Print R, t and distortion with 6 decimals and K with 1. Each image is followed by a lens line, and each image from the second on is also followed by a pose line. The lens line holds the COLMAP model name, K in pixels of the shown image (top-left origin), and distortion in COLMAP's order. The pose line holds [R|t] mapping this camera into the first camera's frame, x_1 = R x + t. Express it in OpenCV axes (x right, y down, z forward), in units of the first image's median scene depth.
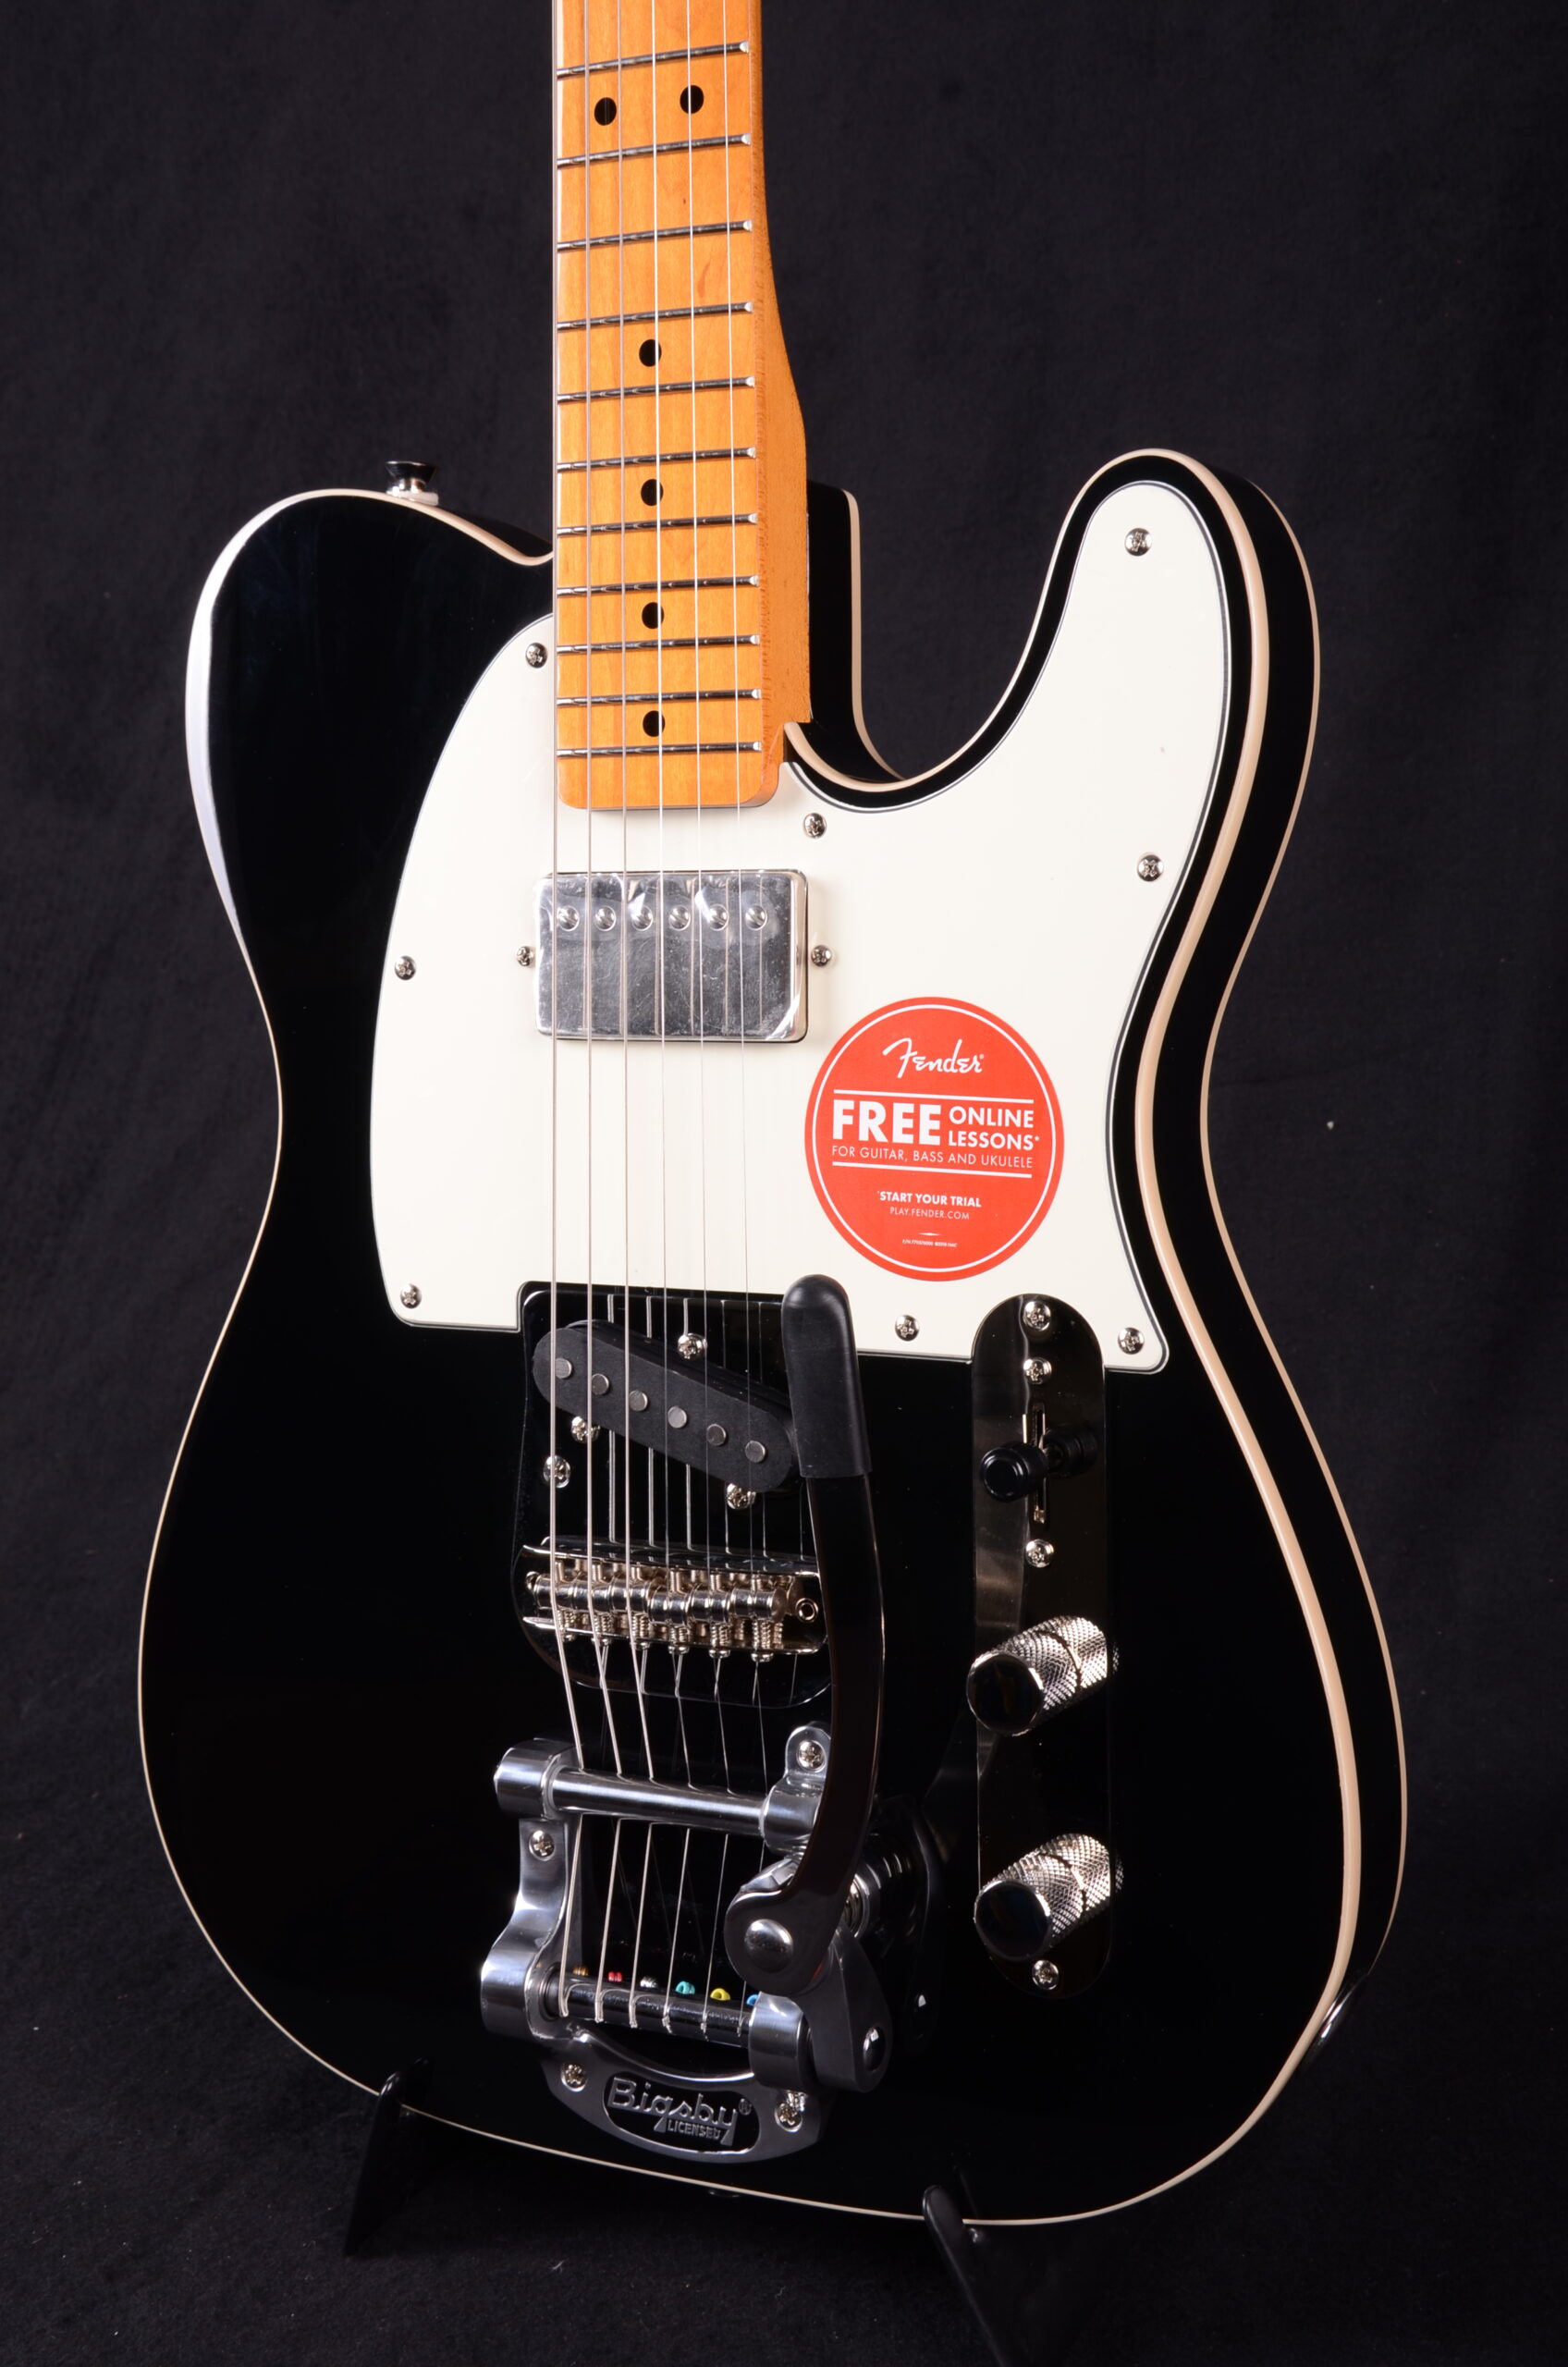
lens RADIAL K [[3179.2, 0, 788.2], [0, 3179.2, 1201.0], [0, 0, 1]] dist [0.024049, 0.562320]
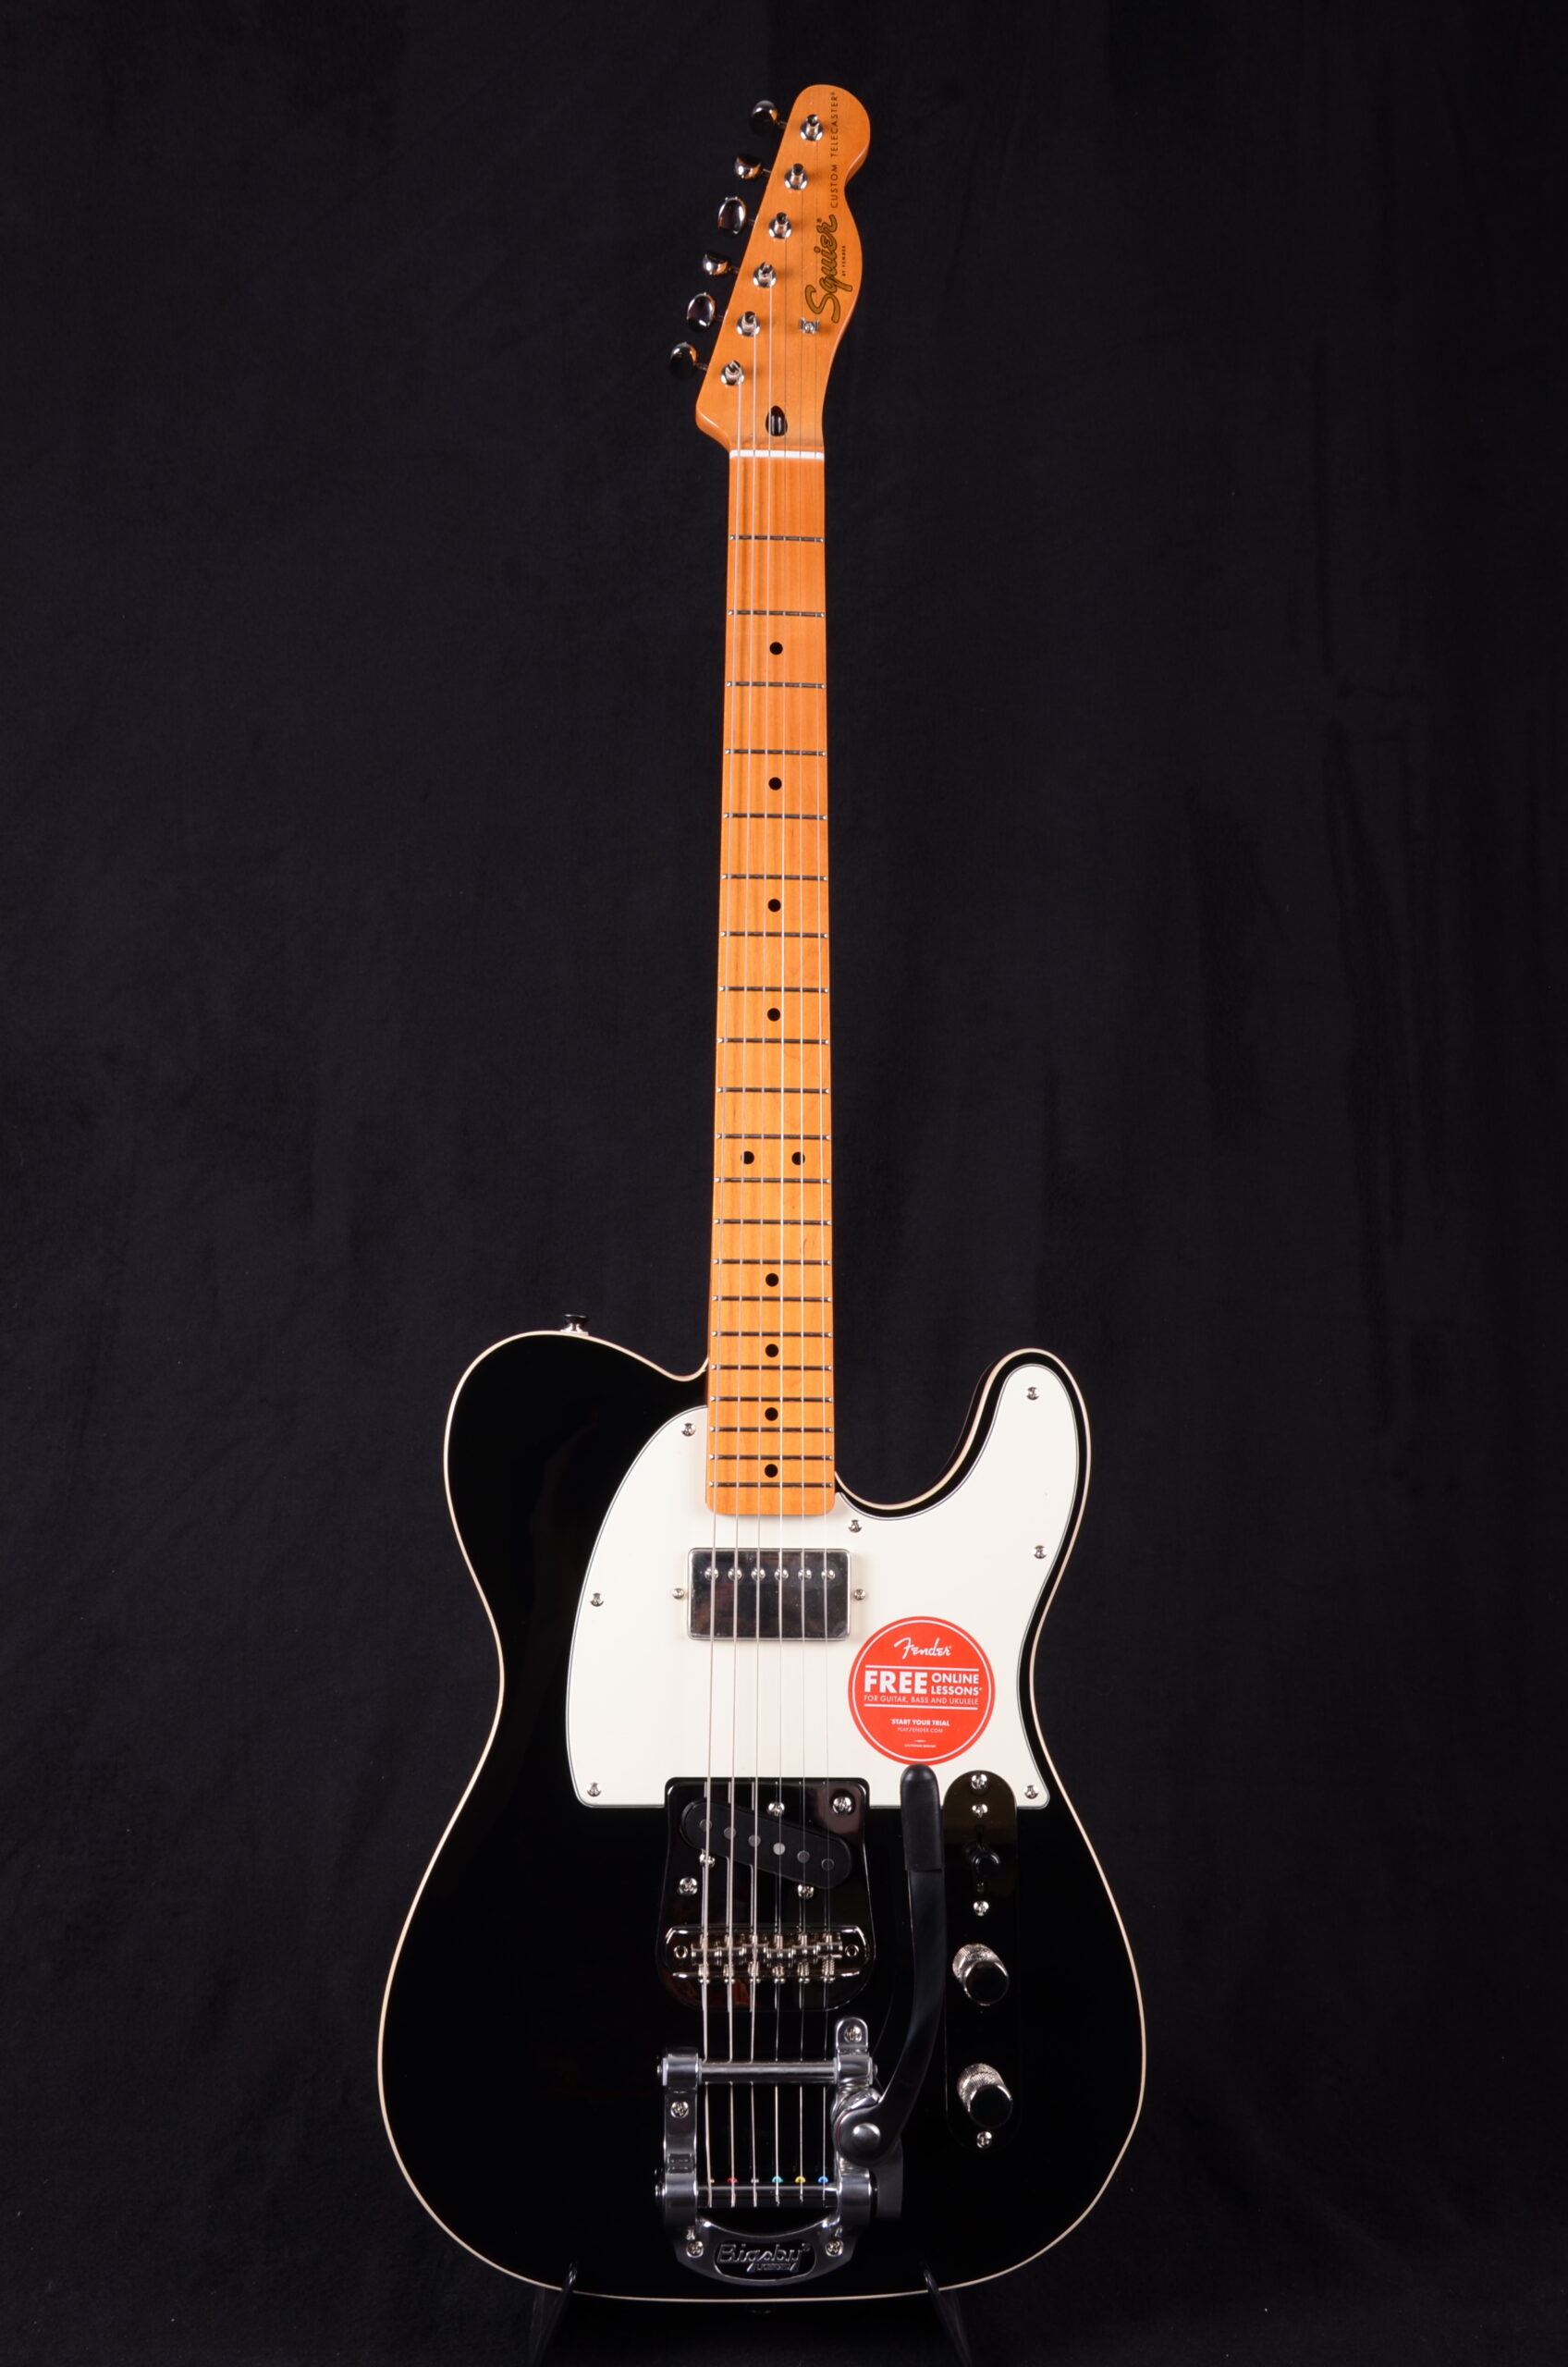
lens RADIAL K [[2790.3, 0, 791.5], [0, 2790.3, 1209.4], [0, 0, 1]] dist [0.001474, 0.334233]
pose [[0.860316, 0.061459, 0.506042, -0.888156], [0.030645, 0.984674, -0.171690, -0.018411], [-0.508839, 0.163215, 0.845248, -0.433359]]
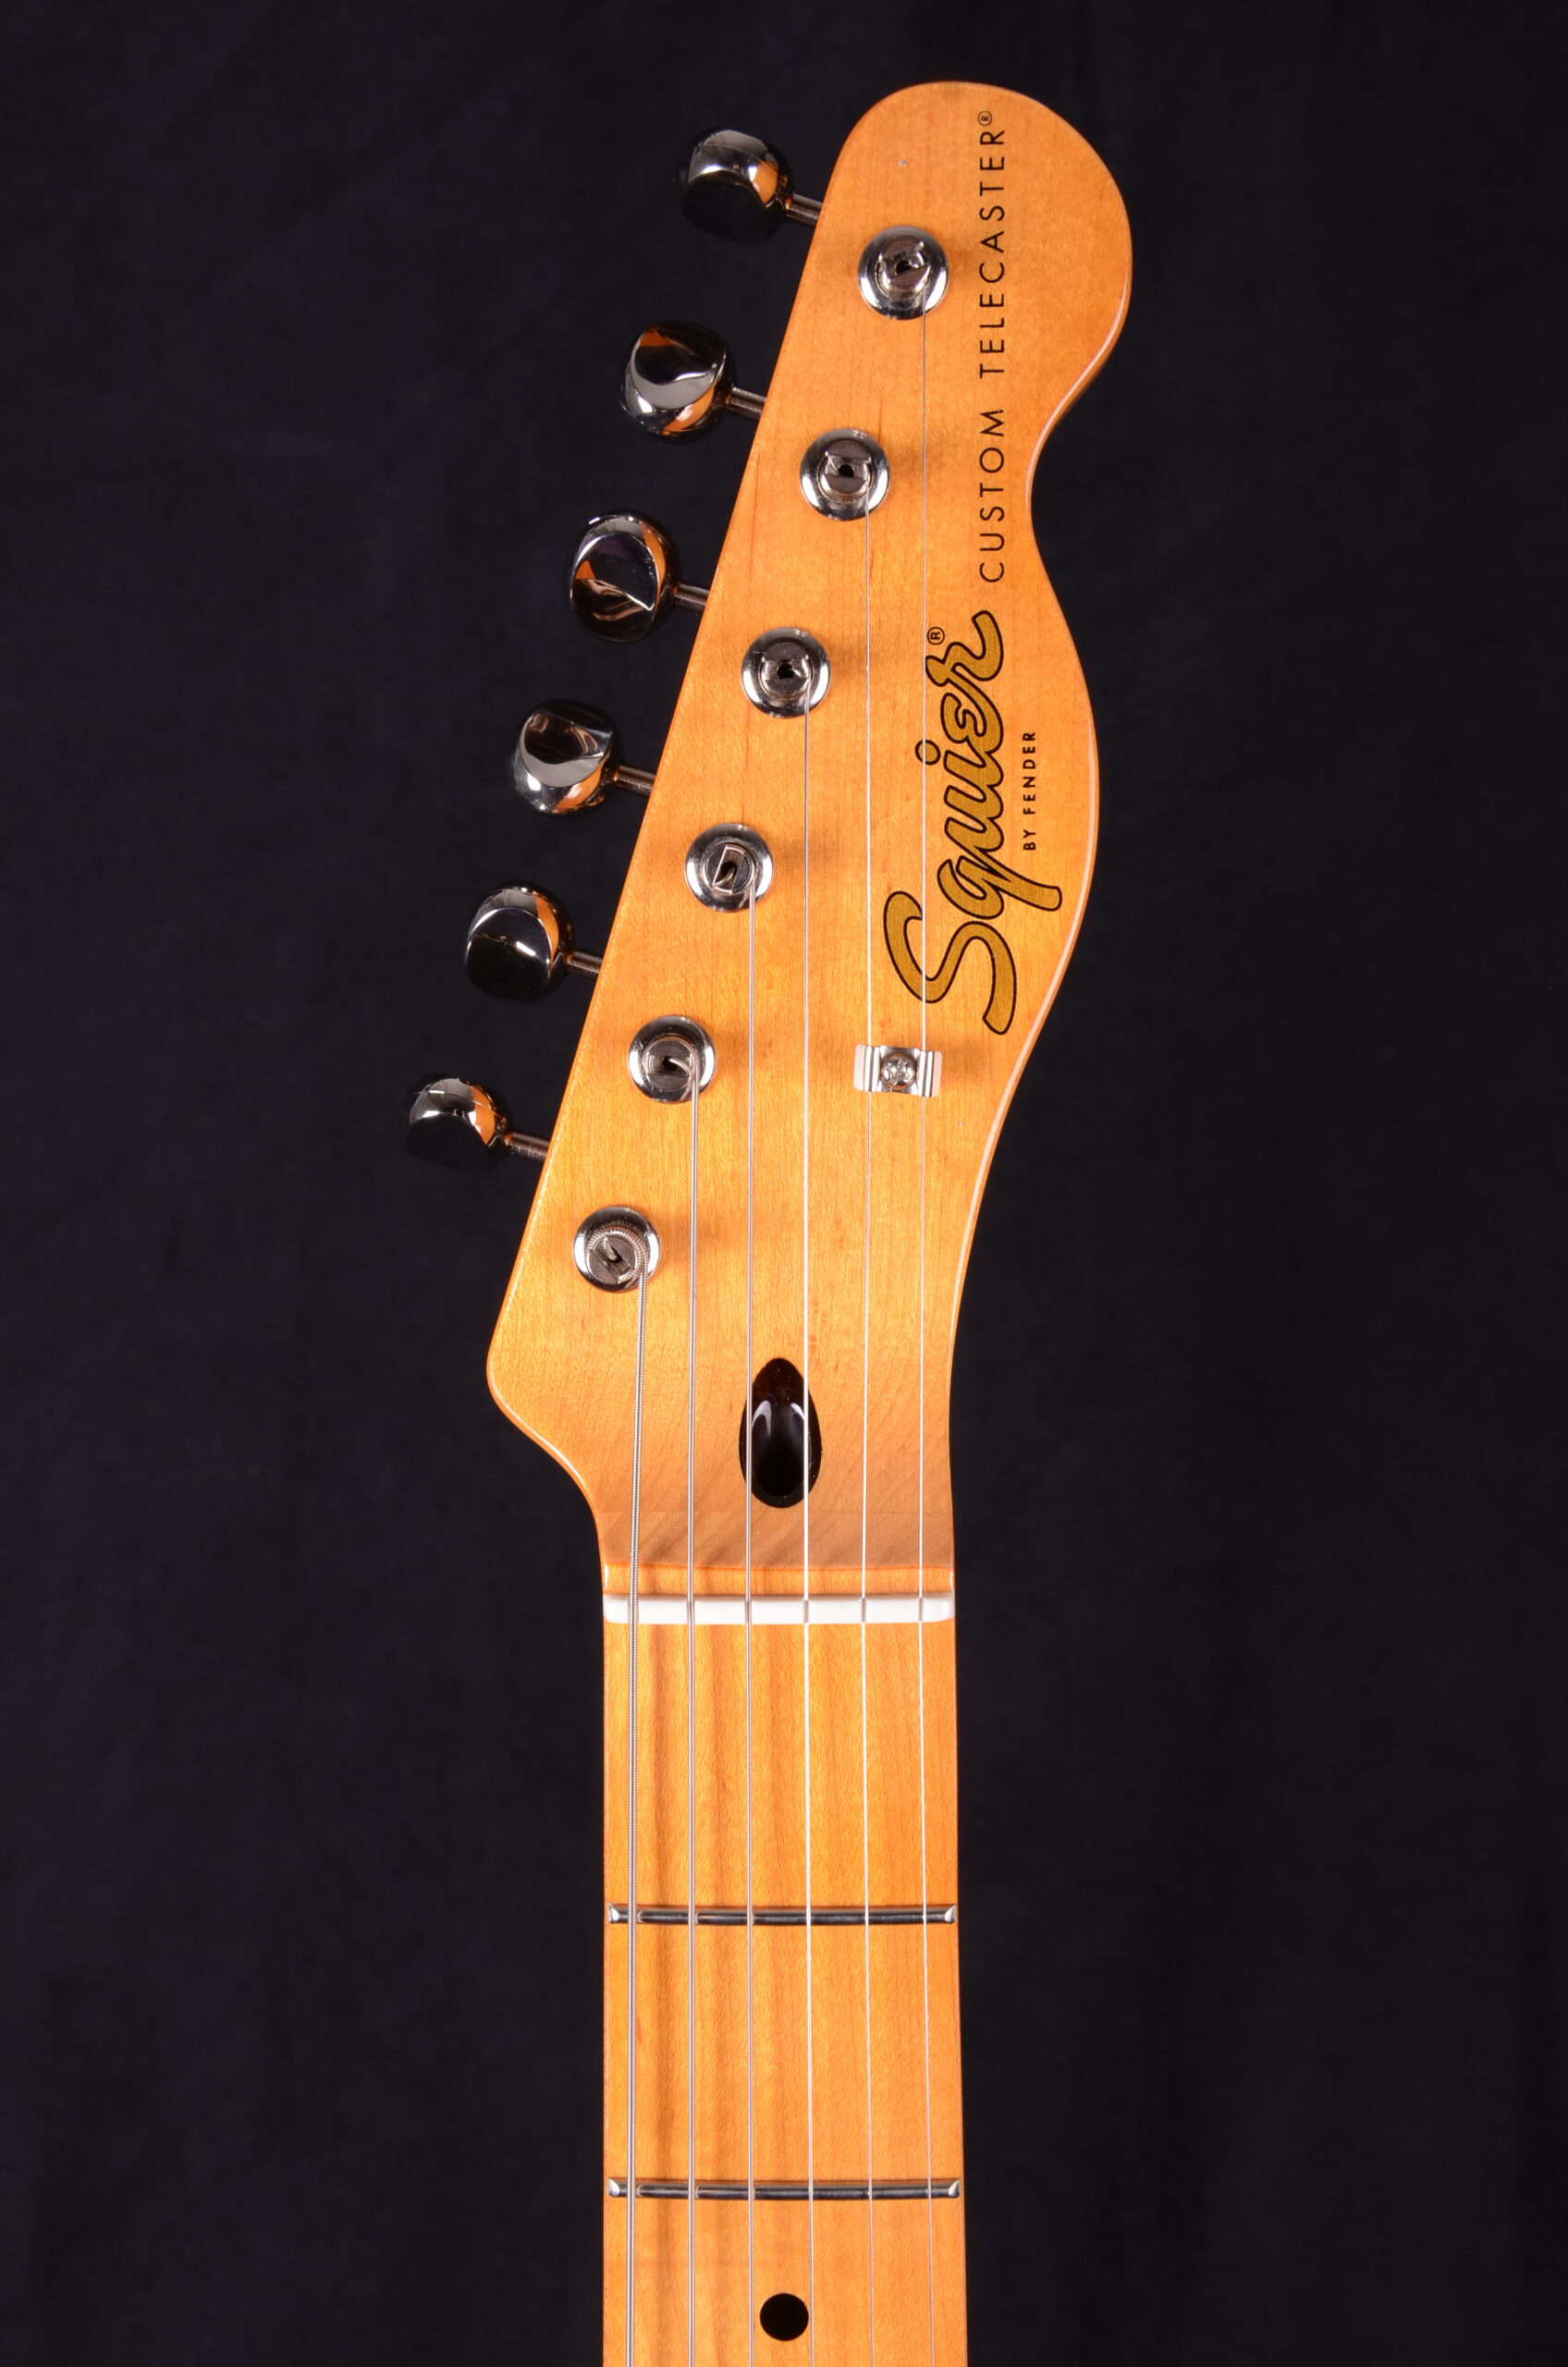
lens RADIAL K [[3099.2, 0, 788.9], [0, 3099.2, 1222.4], [0, 0, 1]] dist [-0.013204, 0.512958]
pose [[0.900305, -0.051953, 0.432148, -0.263904], [0.037633, 0.998424, 0.041628, -0.862740], [-0.433630, -0.021215, 0.900841, 0.498571]]
